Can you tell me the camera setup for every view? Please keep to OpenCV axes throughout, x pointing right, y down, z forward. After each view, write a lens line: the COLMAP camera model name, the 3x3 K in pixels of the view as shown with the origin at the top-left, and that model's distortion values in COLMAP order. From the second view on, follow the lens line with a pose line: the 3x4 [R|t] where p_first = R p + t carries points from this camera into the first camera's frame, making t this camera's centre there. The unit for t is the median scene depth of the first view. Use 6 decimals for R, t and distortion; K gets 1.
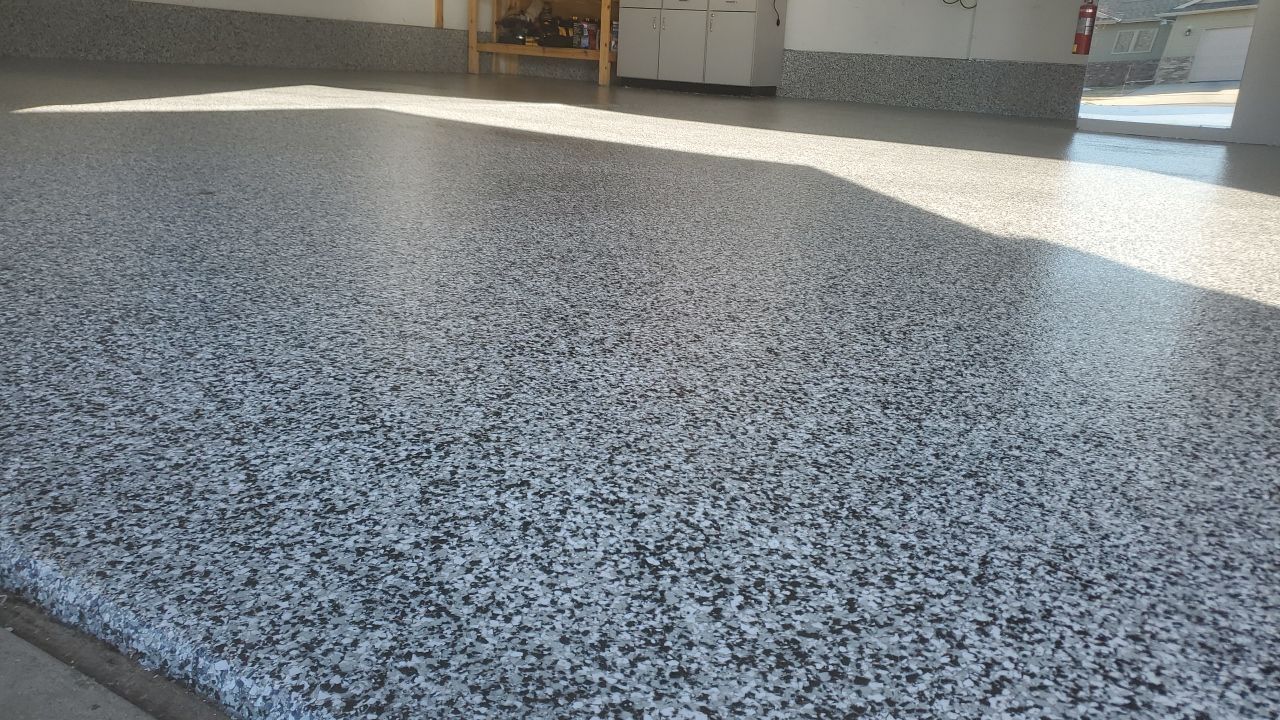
lens RADIAL K [[1007.0, 0, 640.0], [0, 1007.0, 360.0], [0, 0, 1]] dist [0.009929, -0.032171]
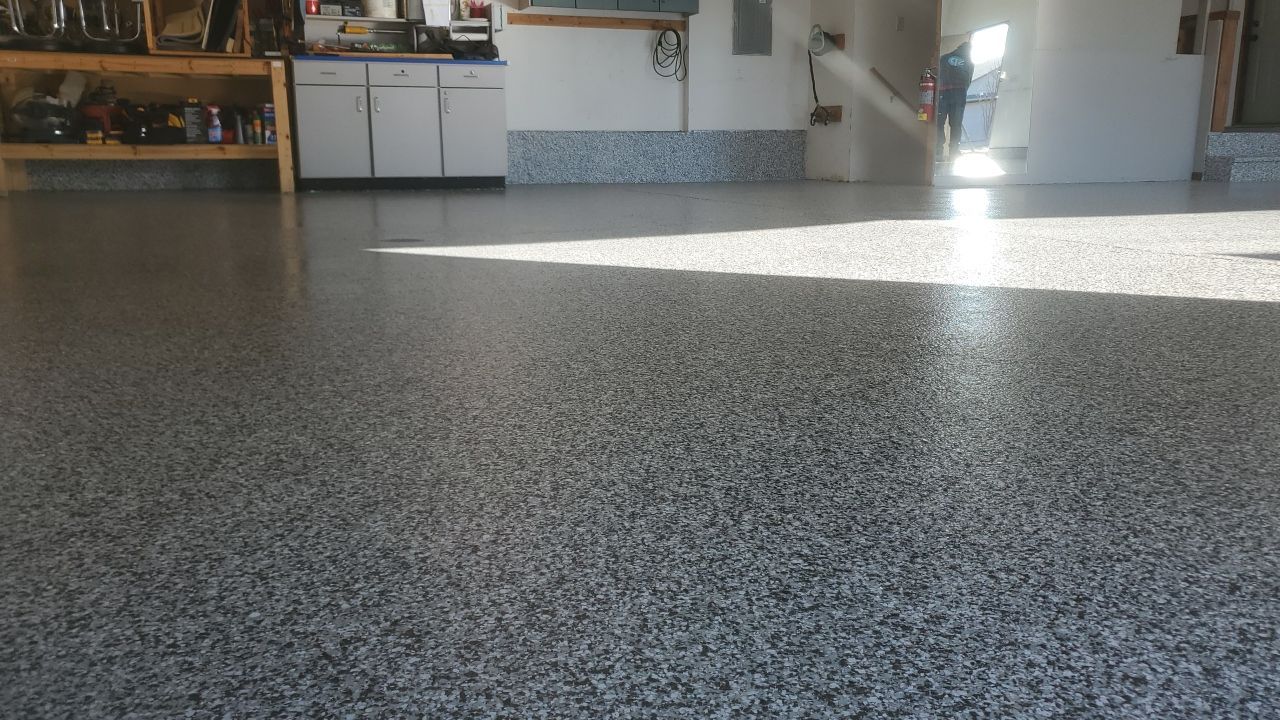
lens RADIAL K [[999.6, 0, 640.0], [0, 999.6, 360.0], [0, 0, 1]] dist [0.017201, -0.011887]
pose [[0.589909, -0.229303, 0.774227, -0.476040], [0.269958, 0.959664, 0.078535, -0.148677], [-0.761006, 0.162680, 0.628017, 0.388202]]
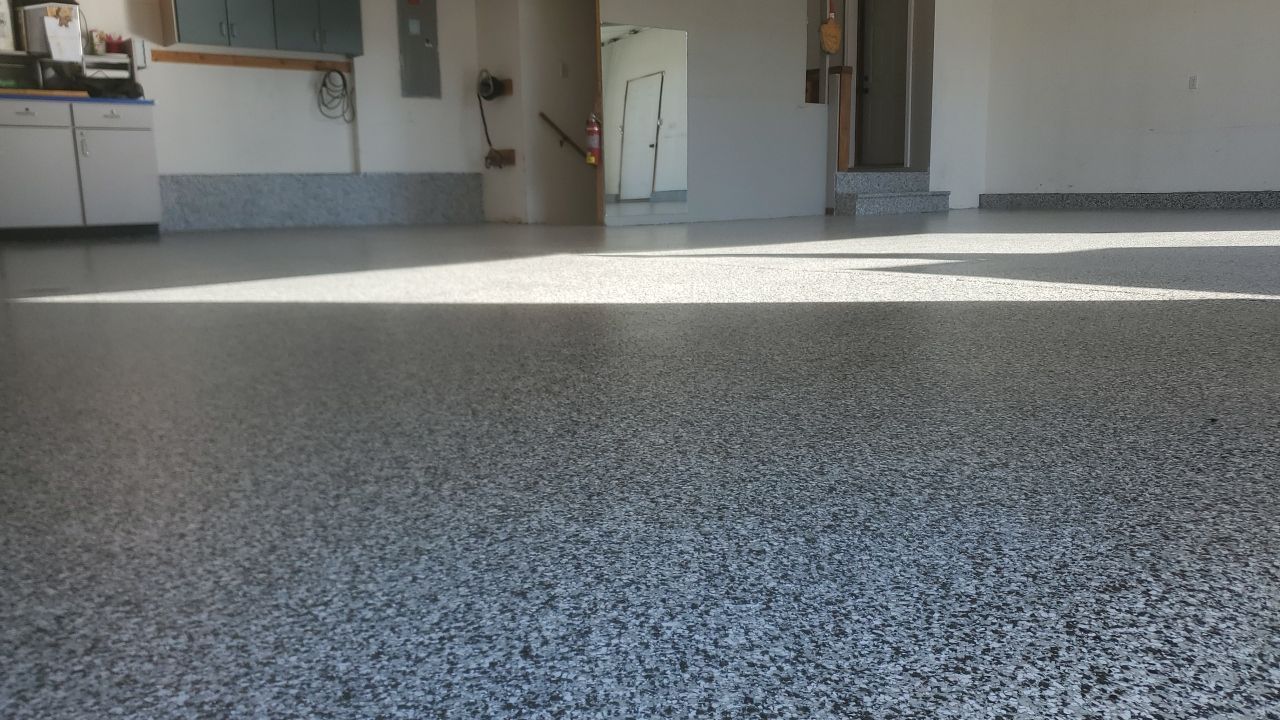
lens RADIAL K [[1007.0, 0, 640.0], [0, 1007.0, 360.0], [0, 0, 1]] dist [0.009929, -0.032171]
pose [[0.312473, -0.224317, 0.923061, -0.481305], [0.305764, 0.943755, 0.125840, -0.146508], [-0.899372, 0.242917, 0.363486, 0.385743]]
